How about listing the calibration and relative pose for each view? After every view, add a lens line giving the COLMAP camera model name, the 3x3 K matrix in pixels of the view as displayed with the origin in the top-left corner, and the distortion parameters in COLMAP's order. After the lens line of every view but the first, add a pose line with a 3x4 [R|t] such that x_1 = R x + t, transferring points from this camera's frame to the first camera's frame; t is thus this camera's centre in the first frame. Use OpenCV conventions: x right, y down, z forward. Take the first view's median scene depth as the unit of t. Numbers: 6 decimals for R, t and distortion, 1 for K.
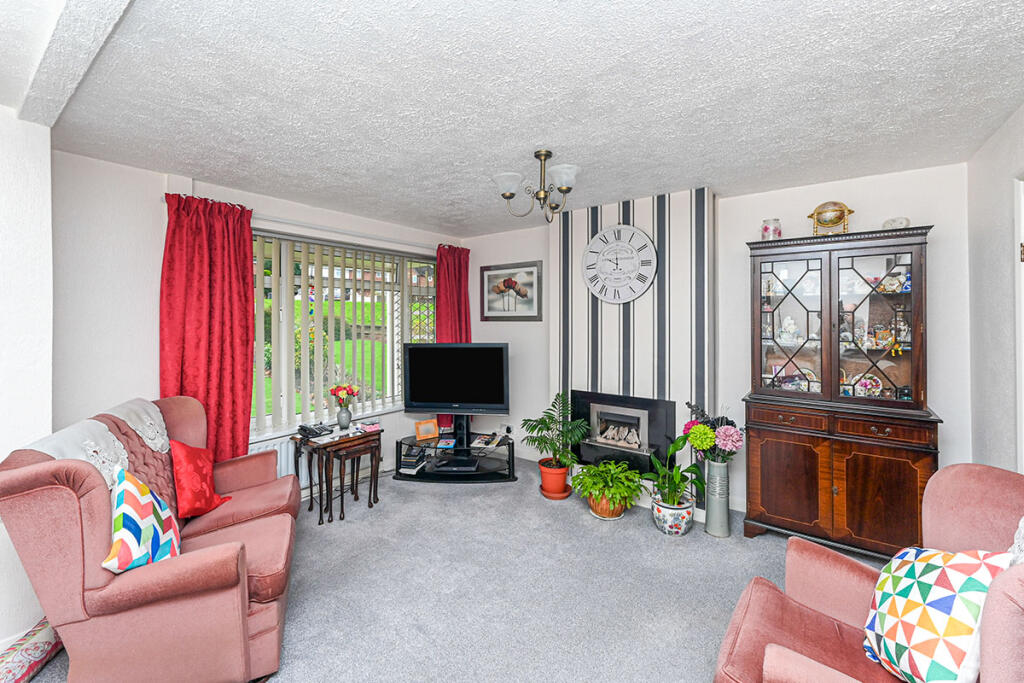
lens RADIAL K [[426.0, 0, 512.0], [0, 426.0, 341.5], [0, 0, 1]] dist [0.023544, 0.000065]
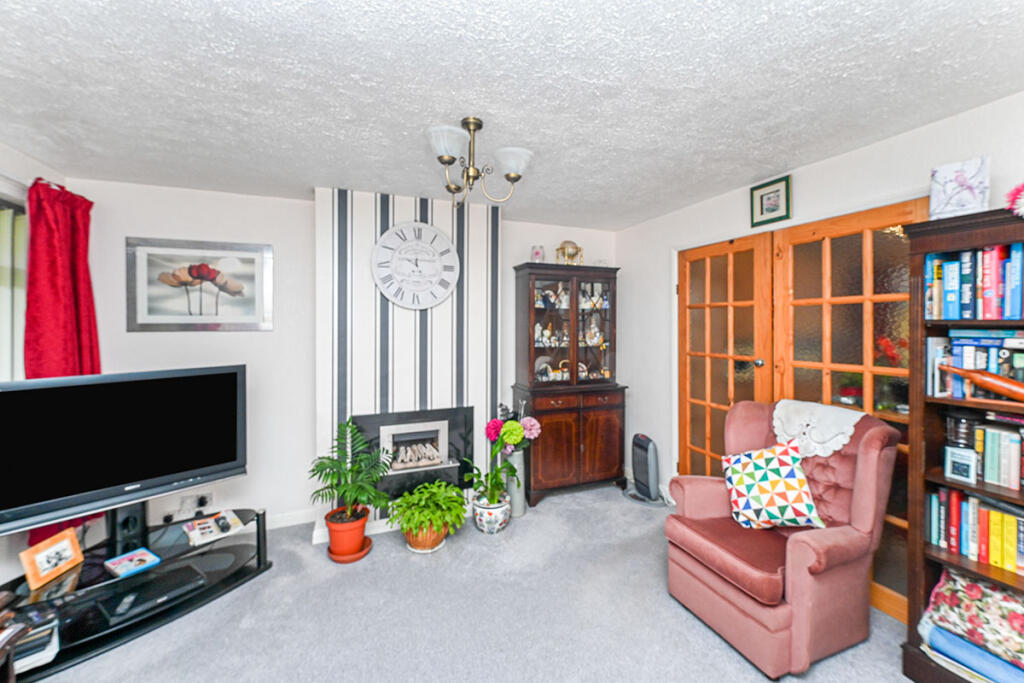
lens RADIAL K [[412.9, 0, 512.0], [0, 412.9, 341.5], [0, 0, 1]] dist [-0.000376, -0.000124]
pose [[0.512080, -0.035307, 0.858212, -0.388020], [0.052070, 0.998593, 0.010013, -0.018653], [-0.857358, 0.039560, 0.513198, 0.370293]]
